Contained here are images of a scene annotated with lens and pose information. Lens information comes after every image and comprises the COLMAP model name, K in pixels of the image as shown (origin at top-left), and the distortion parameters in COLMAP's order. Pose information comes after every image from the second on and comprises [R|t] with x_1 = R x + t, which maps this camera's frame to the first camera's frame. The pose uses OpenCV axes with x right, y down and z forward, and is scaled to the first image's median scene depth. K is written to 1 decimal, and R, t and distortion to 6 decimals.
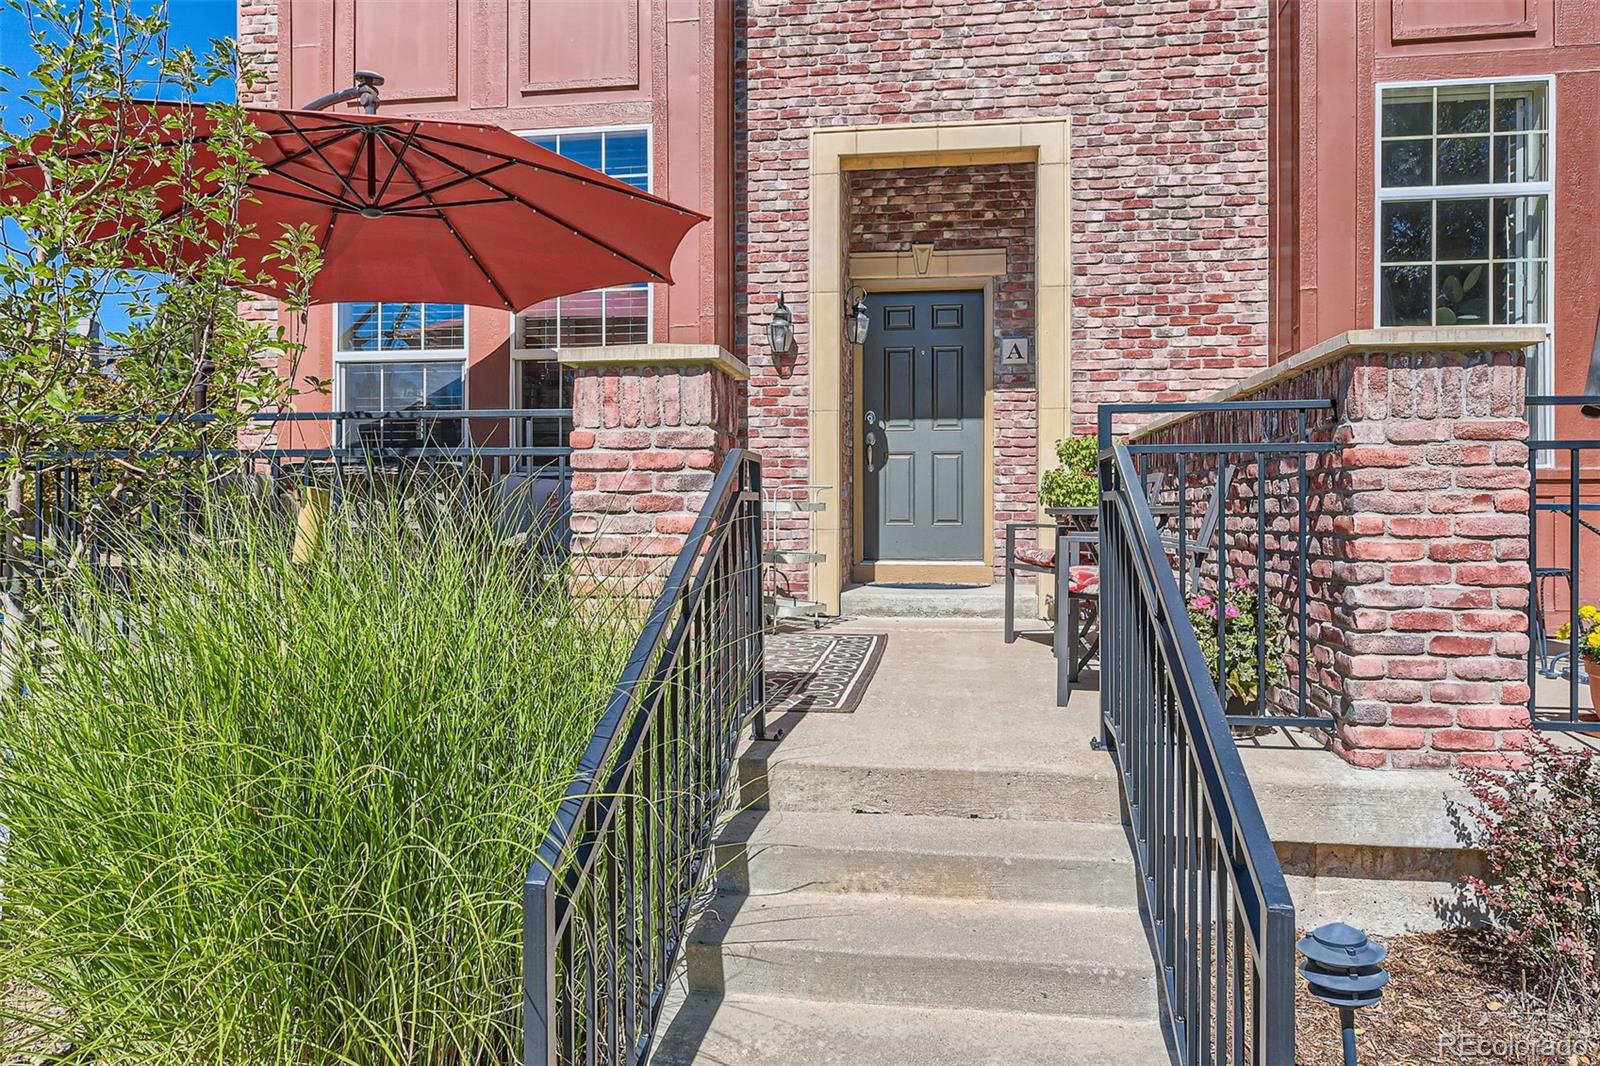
lens RADIAL K [[1068.5, 0, 802.1], [0, 1068.5, 524.8], [0, 0, 1]] dist [0.003009, 0.004217]
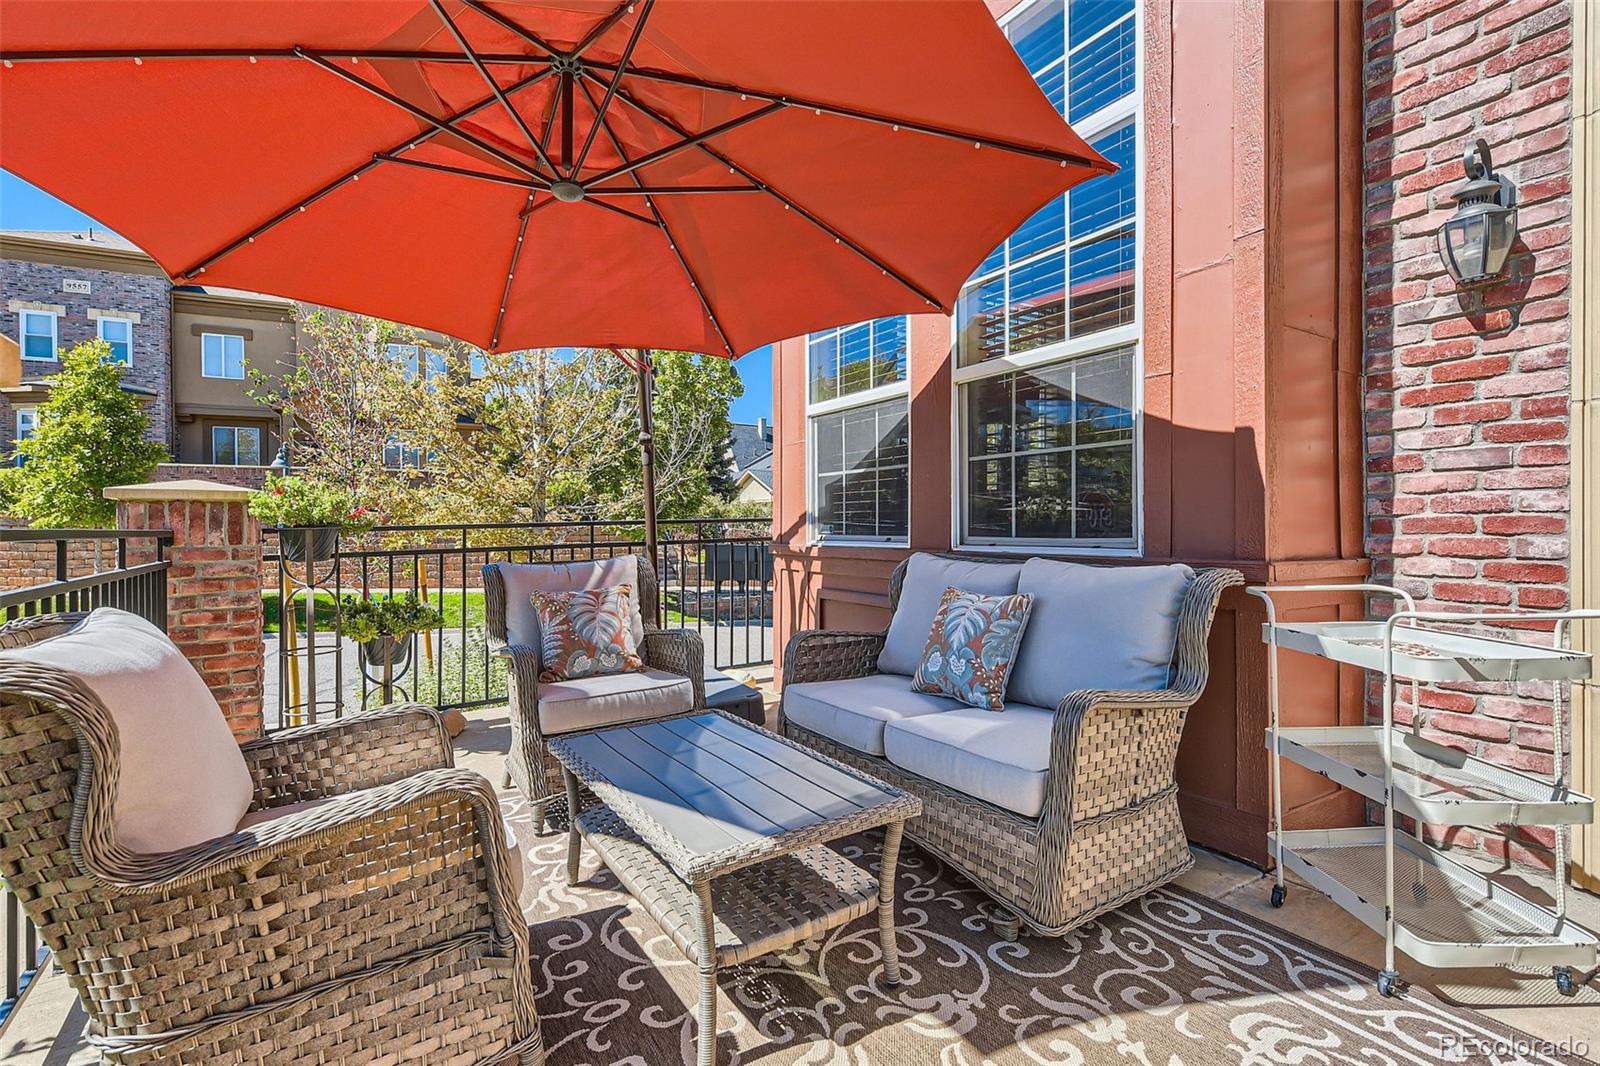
lens RADIAL K [[774.9, 0, 806.2], [0, 774.9, 532.1], [0, 0, 1]] dist [0.012161, 0.000272]
pose [[0.653198, -0.002370, -0.757183, 0.043921], [-0.003343, 0.999976, -0.006015, -0.052156], [0.757180, 0.006460, 0.653175, 0.568107]]
